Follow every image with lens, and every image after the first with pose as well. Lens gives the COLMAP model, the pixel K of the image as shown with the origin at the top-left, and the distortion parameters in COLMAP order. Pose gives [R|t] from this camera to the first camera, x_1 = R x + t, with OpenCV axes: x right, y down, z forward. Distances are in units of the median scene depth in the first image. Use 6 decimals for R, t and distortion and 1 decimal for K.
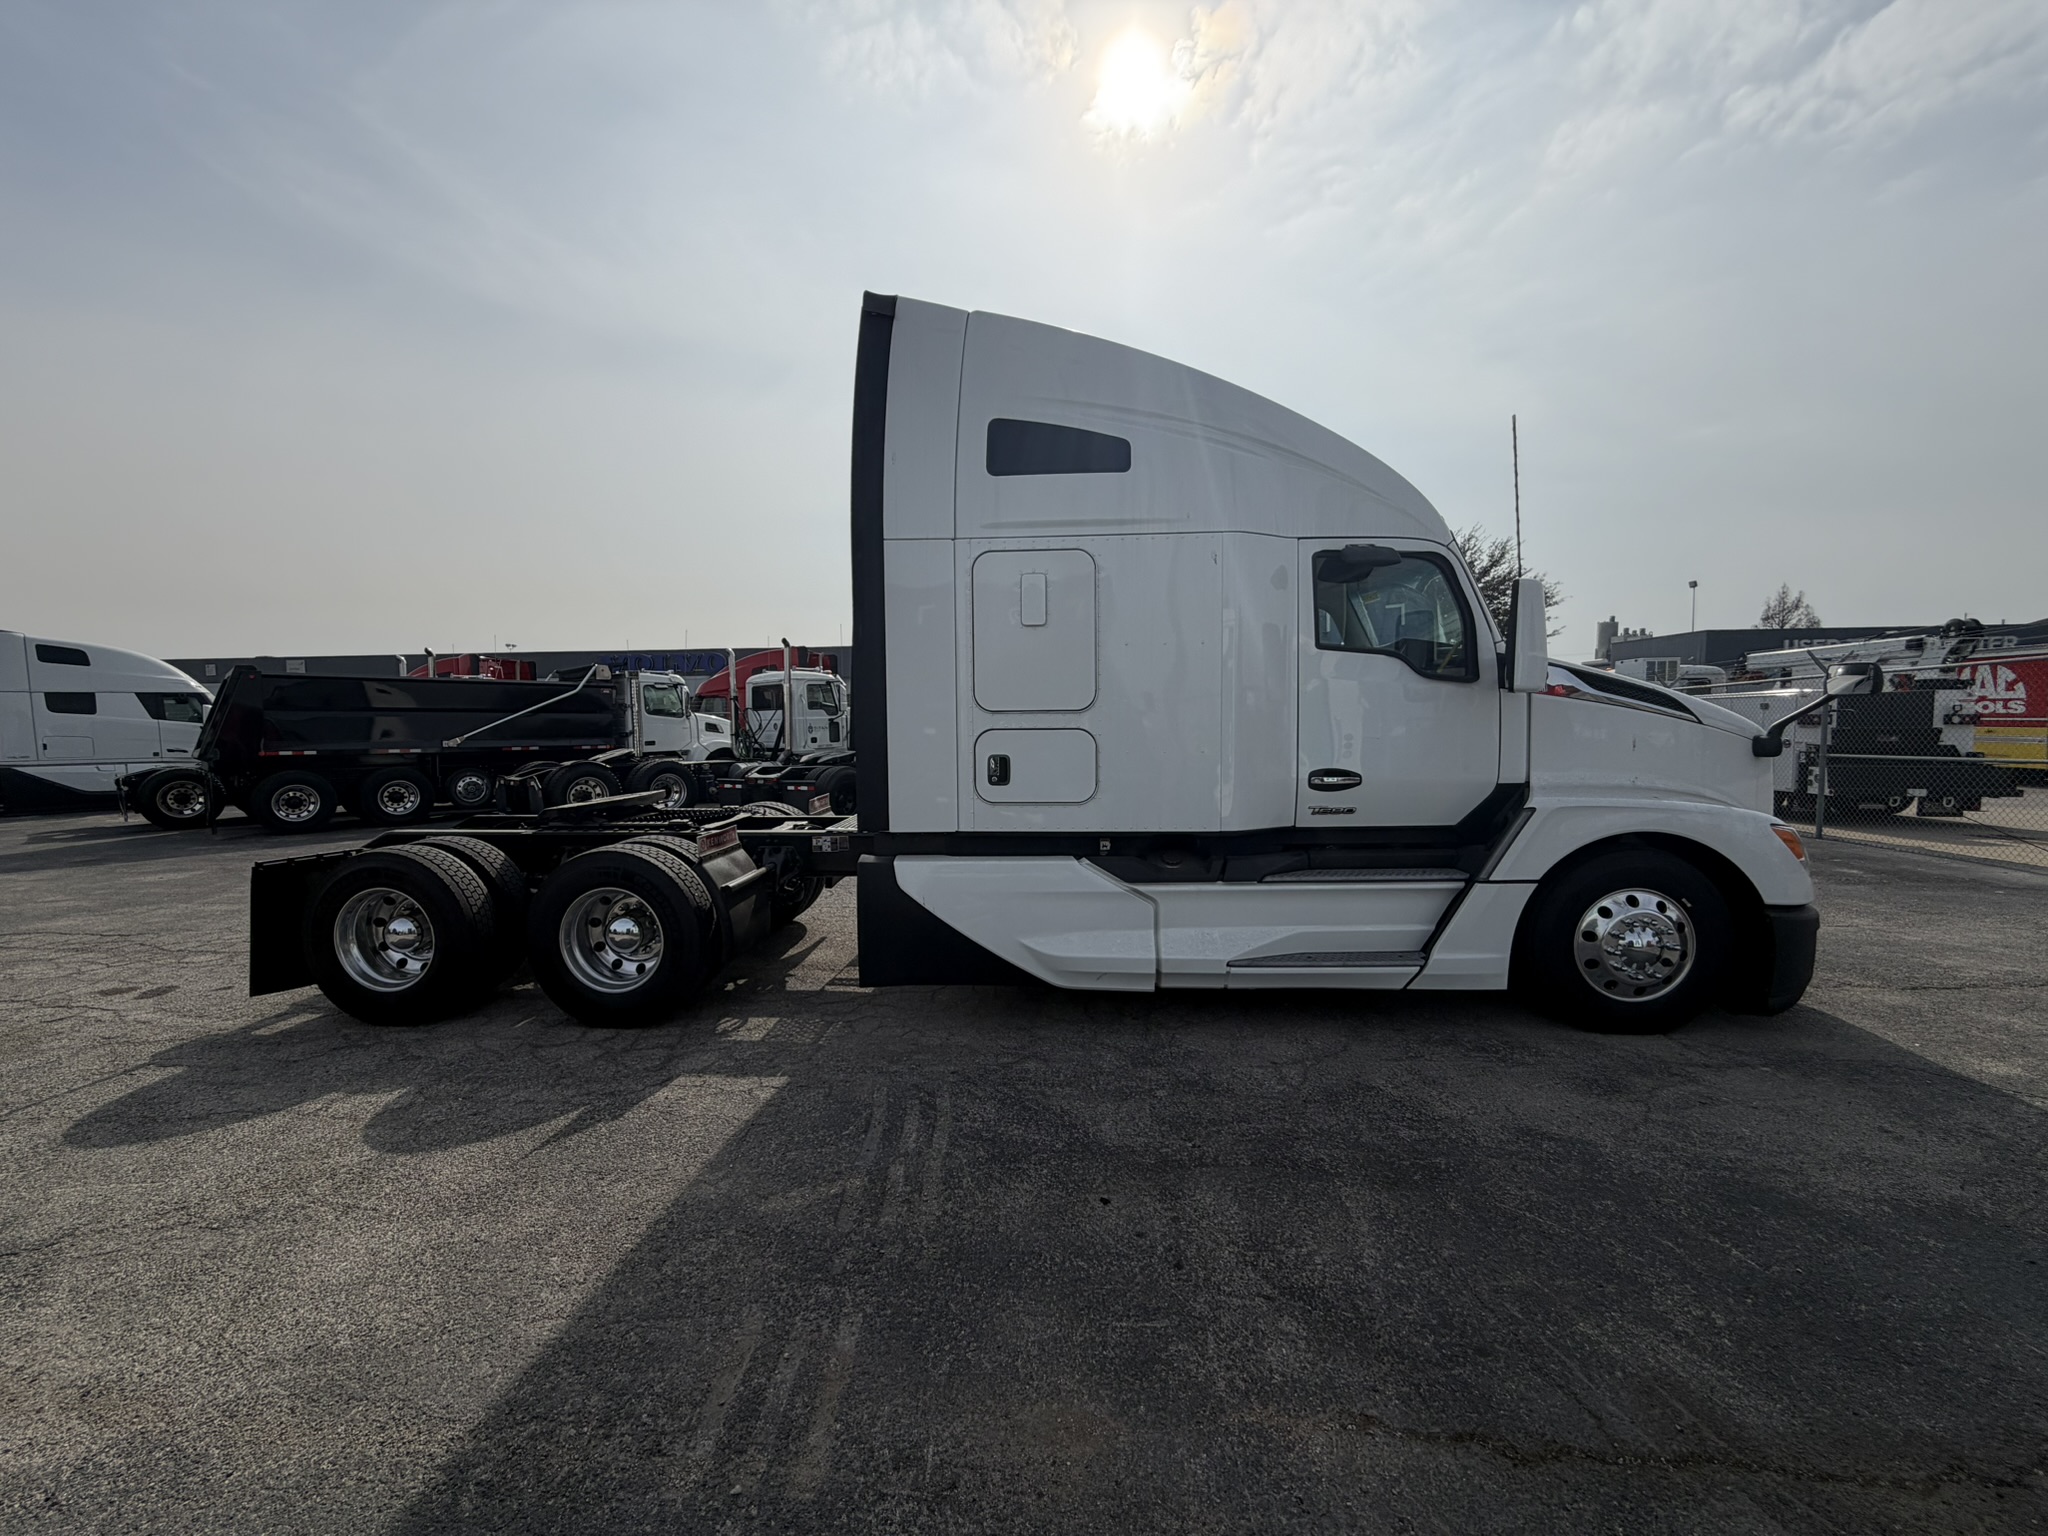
lens RADIAL K [[815.4, 0, 1009.1], [0, 815.4, 761.1], [0, 0, 1]] dist [-0.002724, 0.000855]
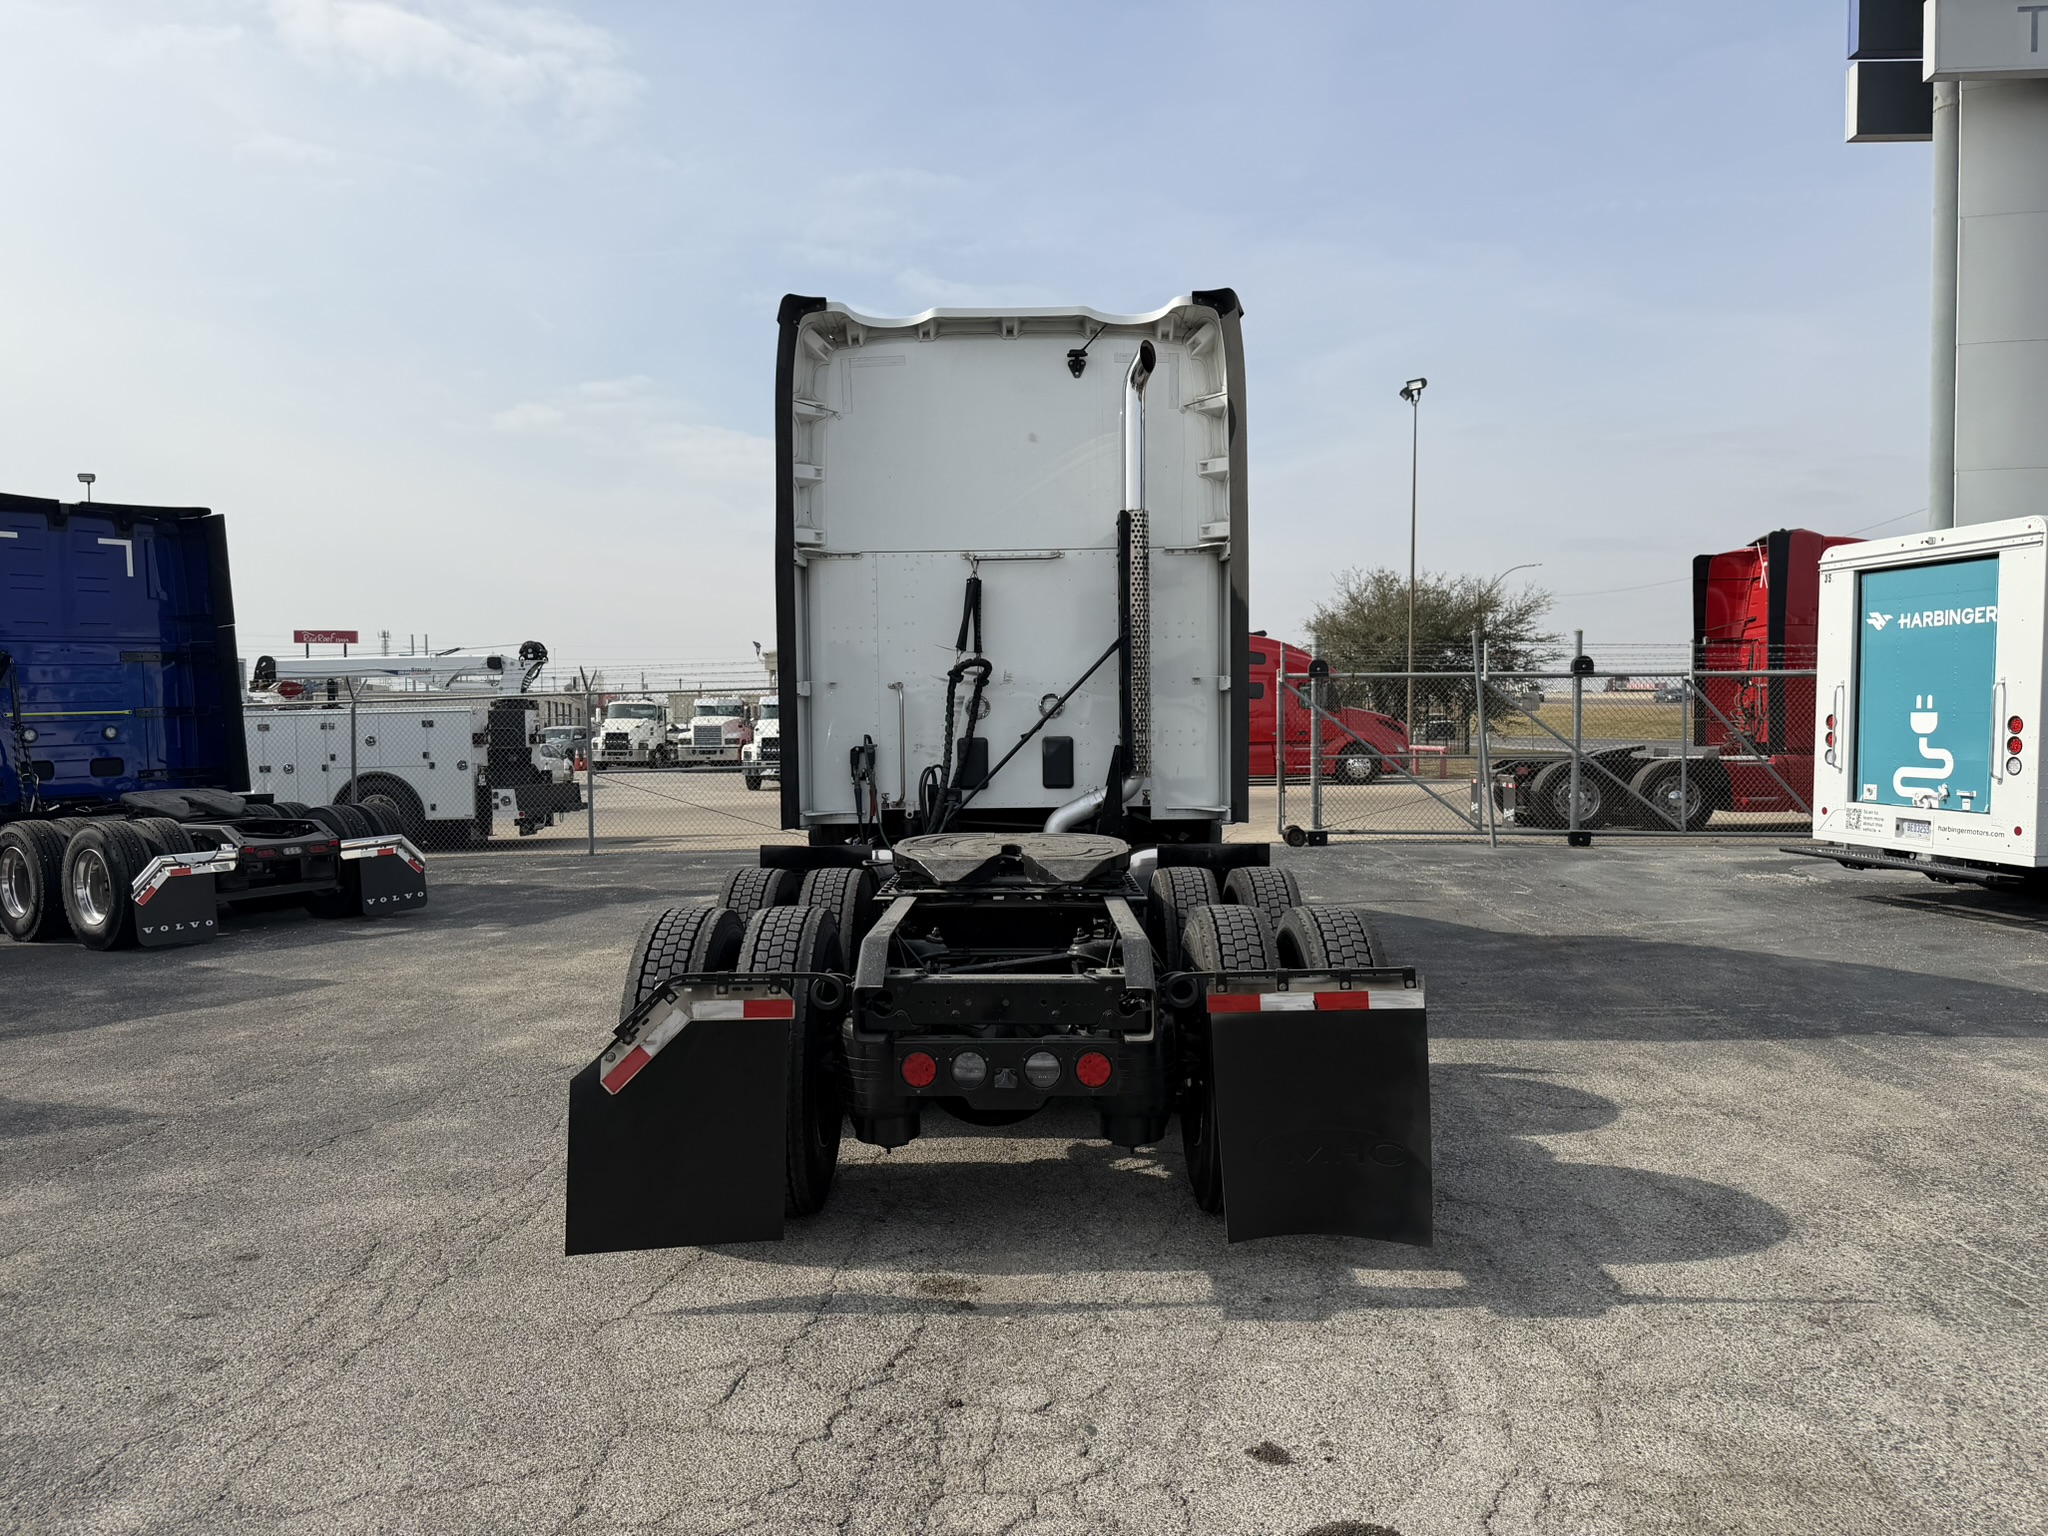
lens RADIAL K [[1439.2, 0, 1034.7], [0, 1439.2, 769.5], [0, 0, 1]] dist [0.045072, -0.065625]
pose [[-0.070802, -0.016557, 0.997353, -2.115539], [0.062192, 0.997844, 0.020980, -0.036955], [-0.995550, 0.063513, -0.069619, 1.521378]]
